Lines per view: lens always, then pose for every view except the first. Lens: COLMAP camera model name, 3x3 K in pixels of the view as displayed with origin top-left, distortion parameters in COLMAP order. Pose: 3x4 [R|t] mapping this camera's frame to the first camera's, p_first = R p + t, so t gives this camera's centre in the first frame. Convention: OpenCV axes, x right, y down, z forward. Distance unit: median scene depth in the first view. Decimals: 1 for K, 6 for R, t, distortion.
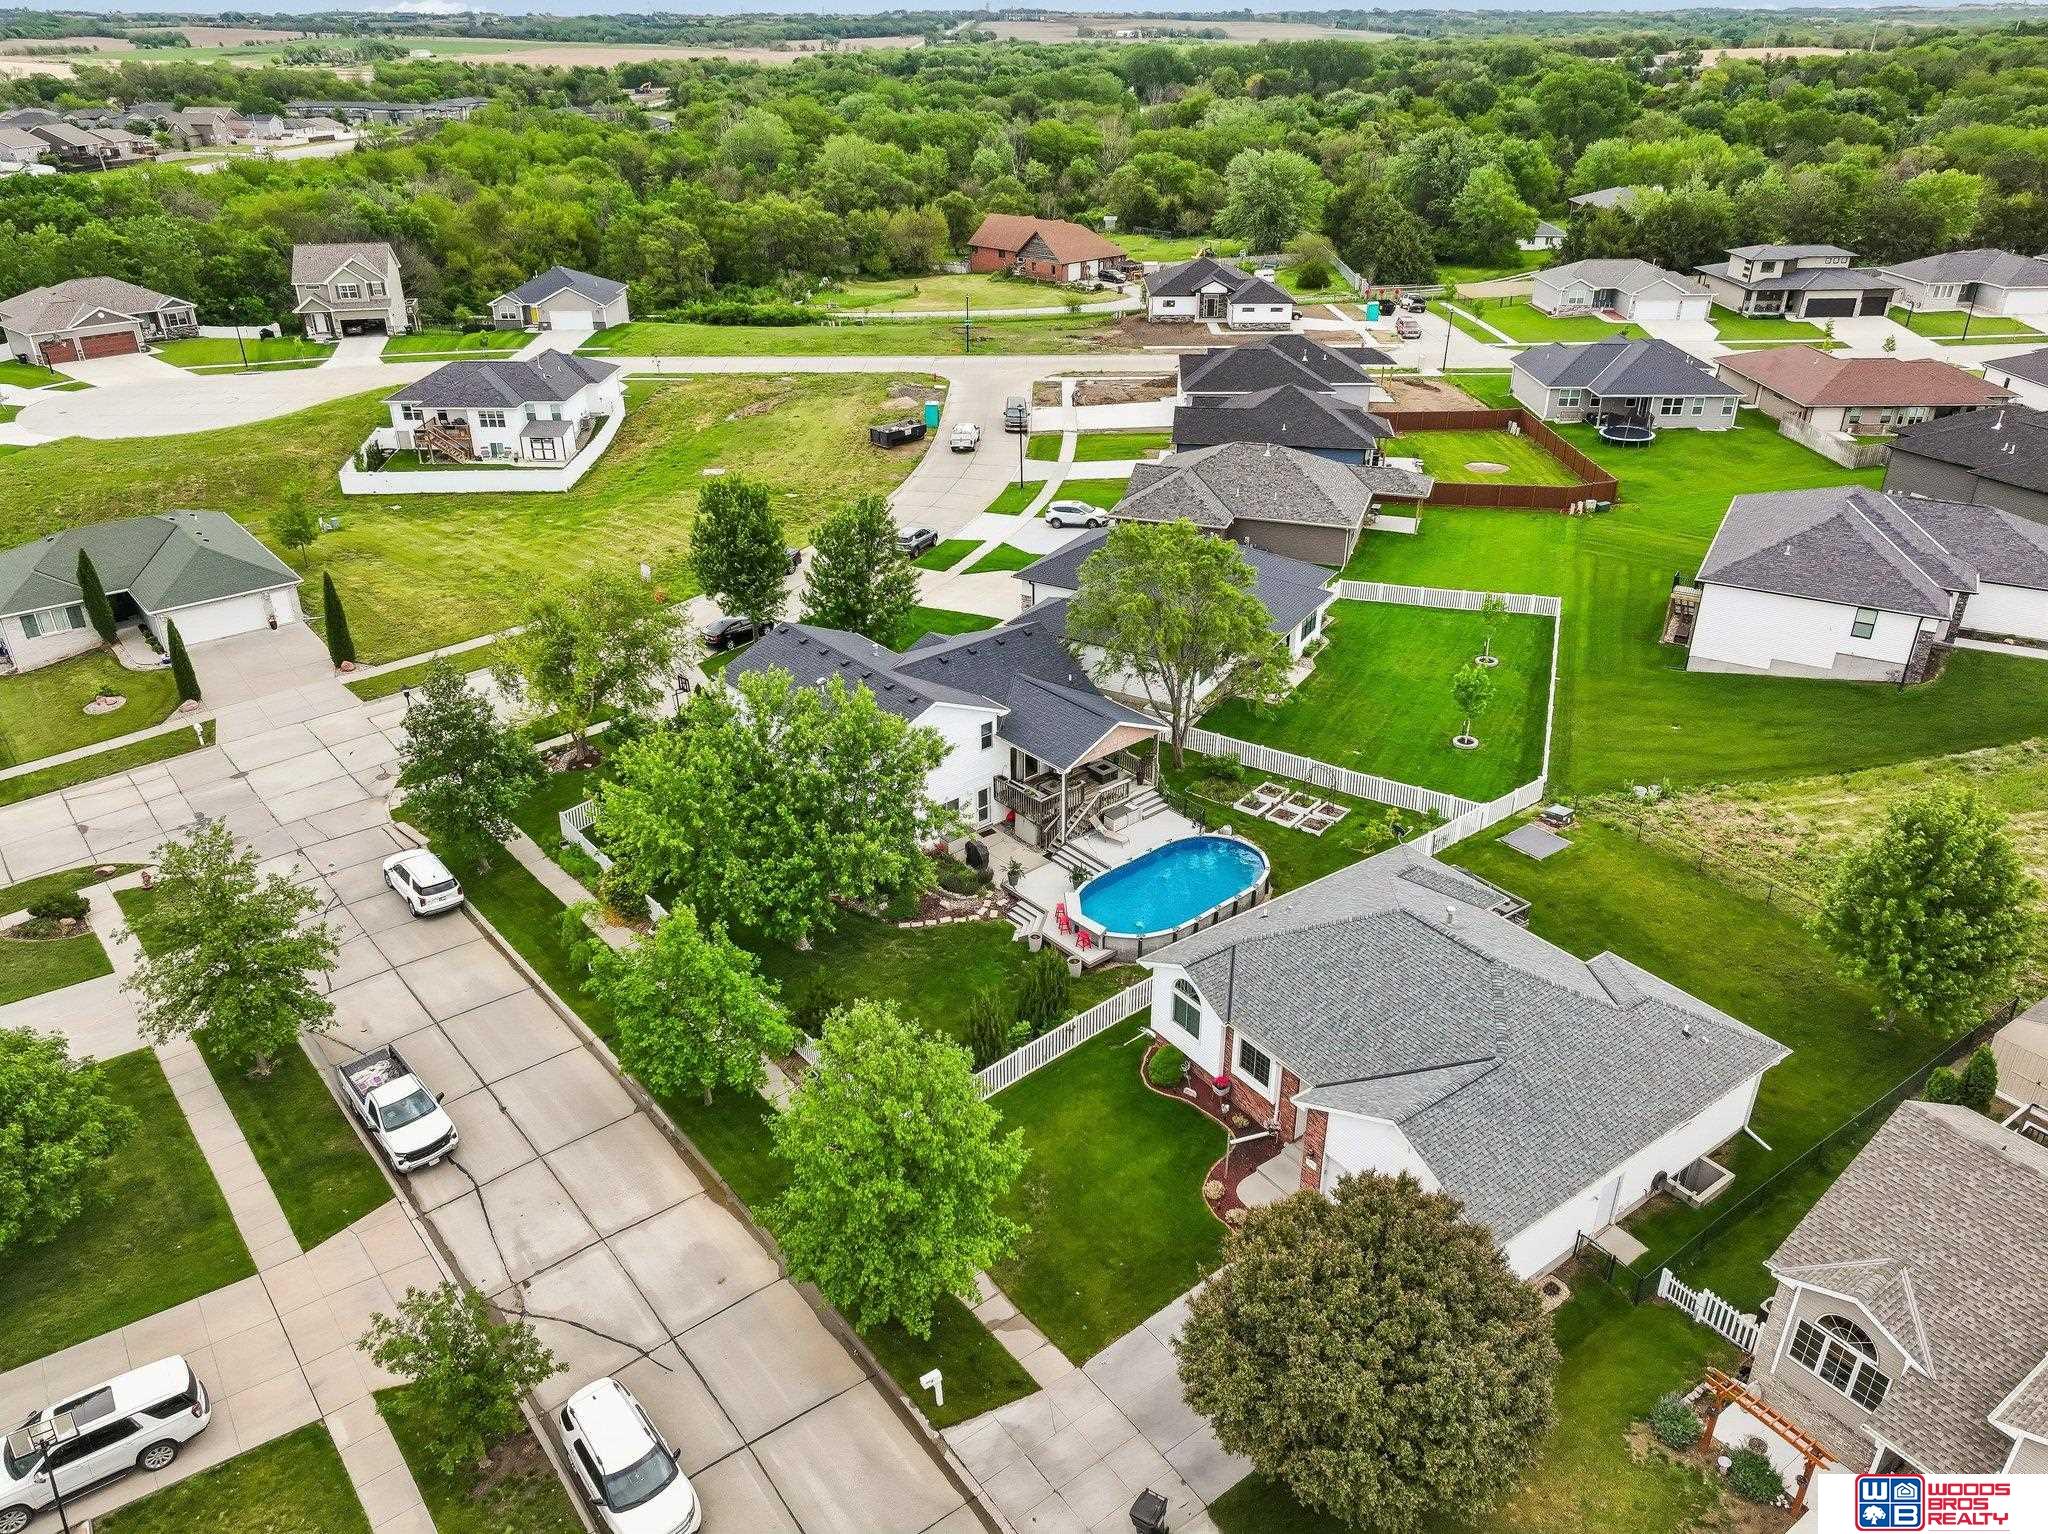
lens RADIAL K [[1439.7, 0, 1024.0], [0, 1439.7, 767.0], [0, 0, 1]] dist [-0.011485, 0.026541]
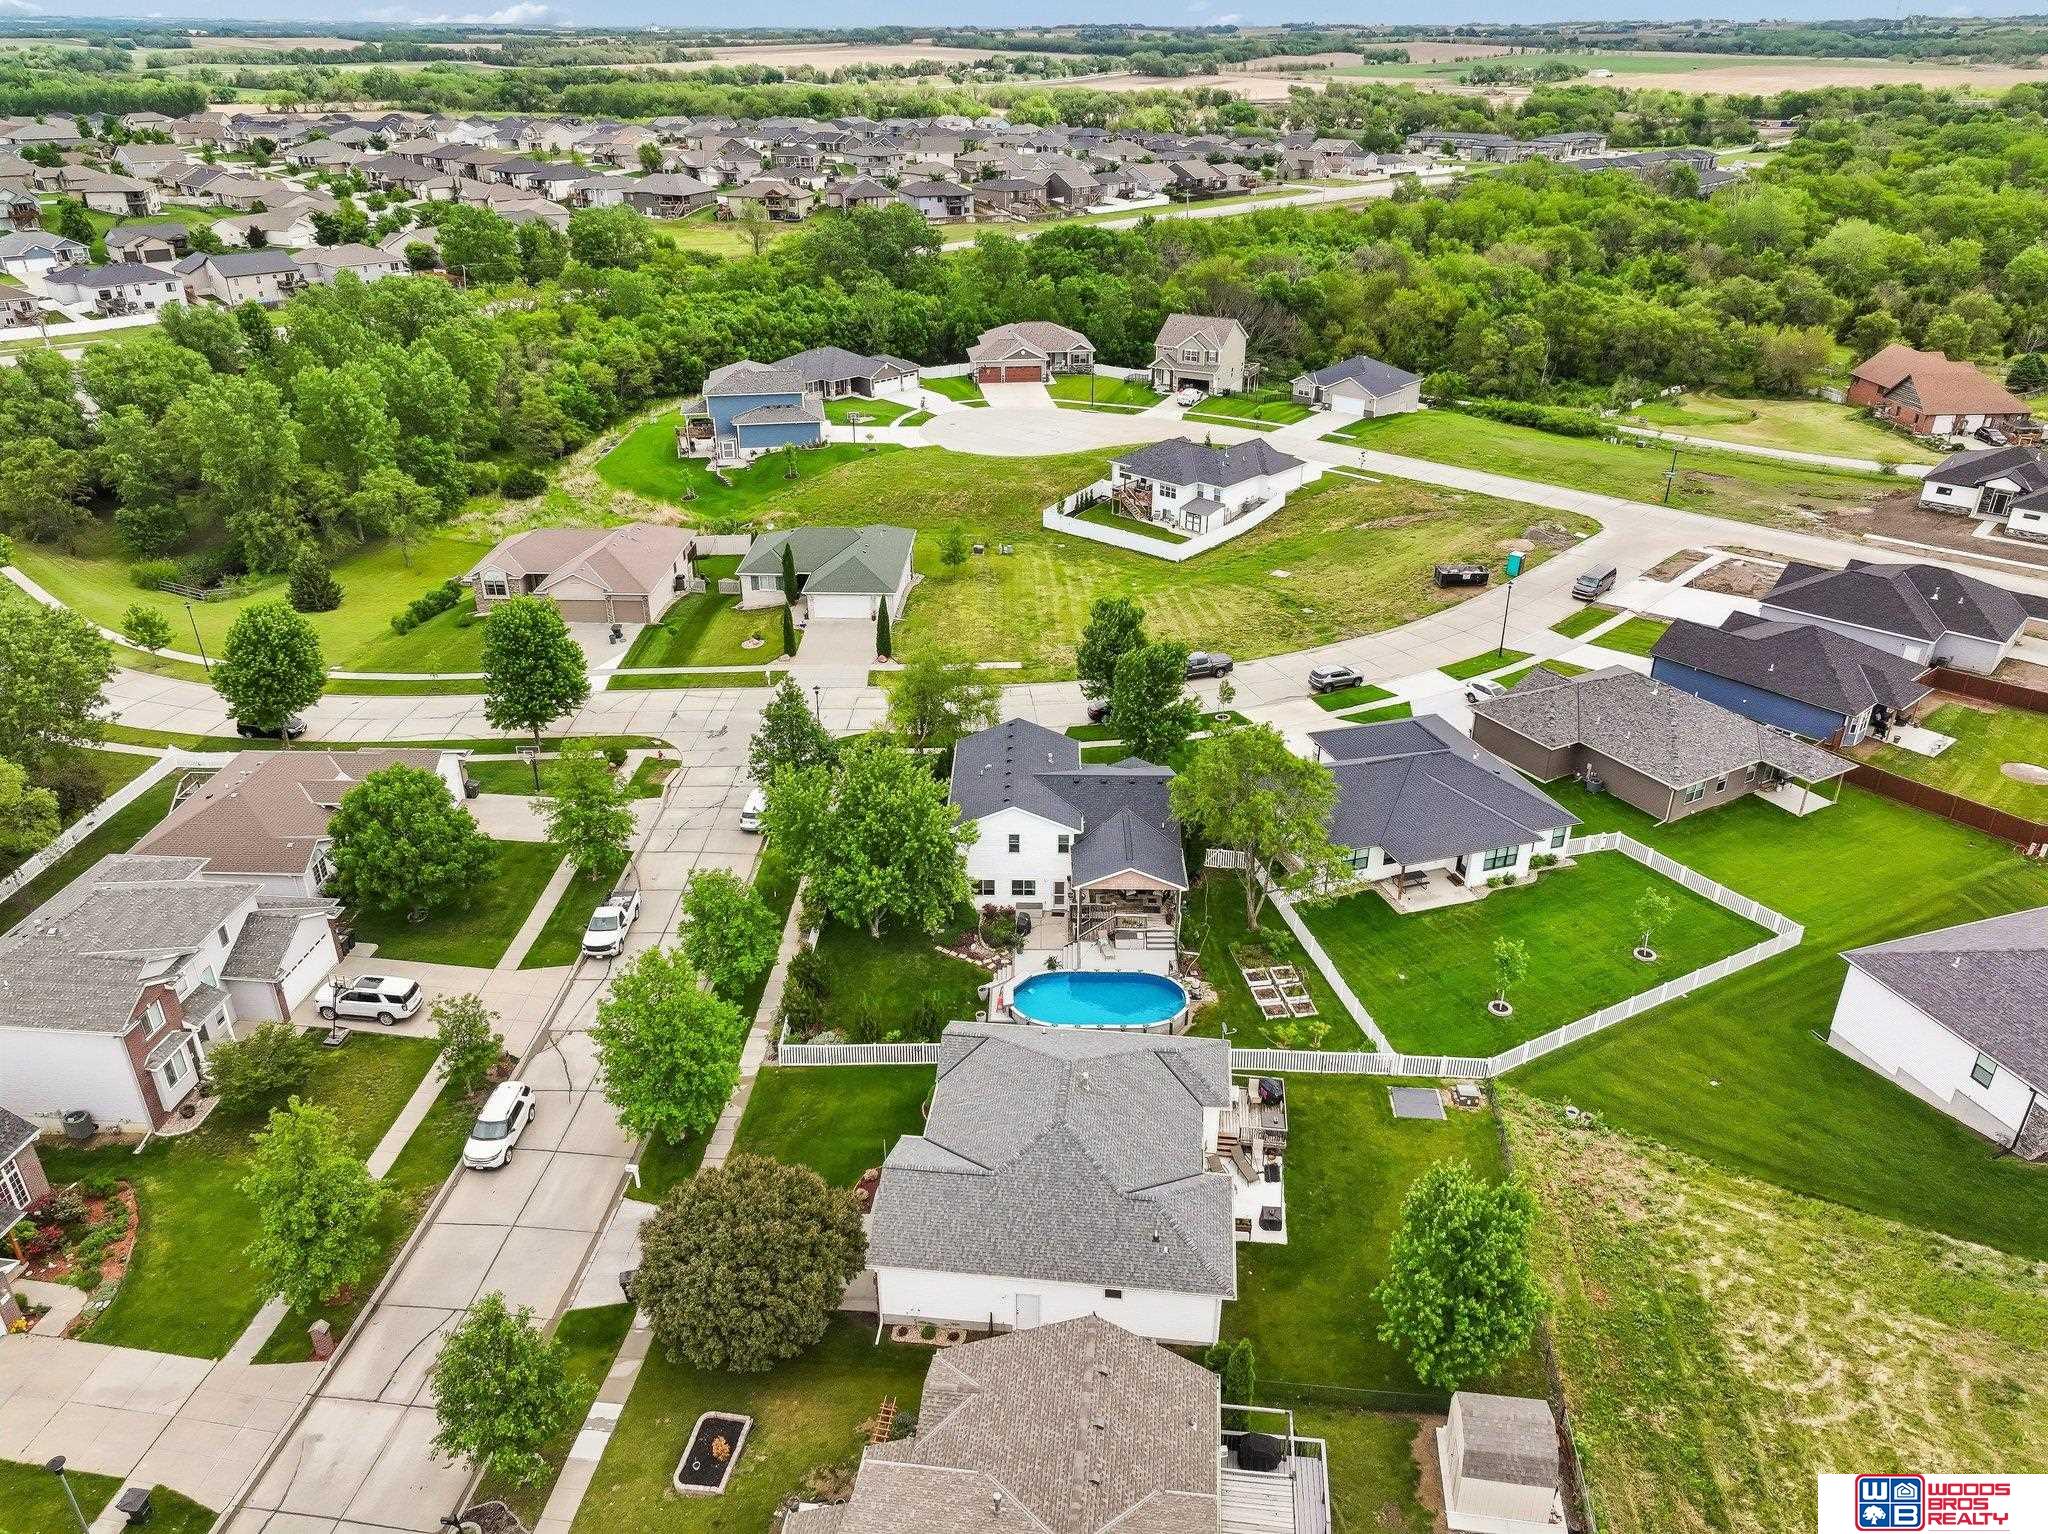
lens RADIAL K [[1424.0, 0, 1024.0], [0, 1424.0, 767.0], [0, 0, 1]] dist [0.004129, 0.010499]
pose [[0.744706, 0.307244, -0.592465, 0.342618], [-0.306880, 0.945958, 0.104824, -0.105024], [0.592653, 0.103752, 0.798748, -0.040040]]
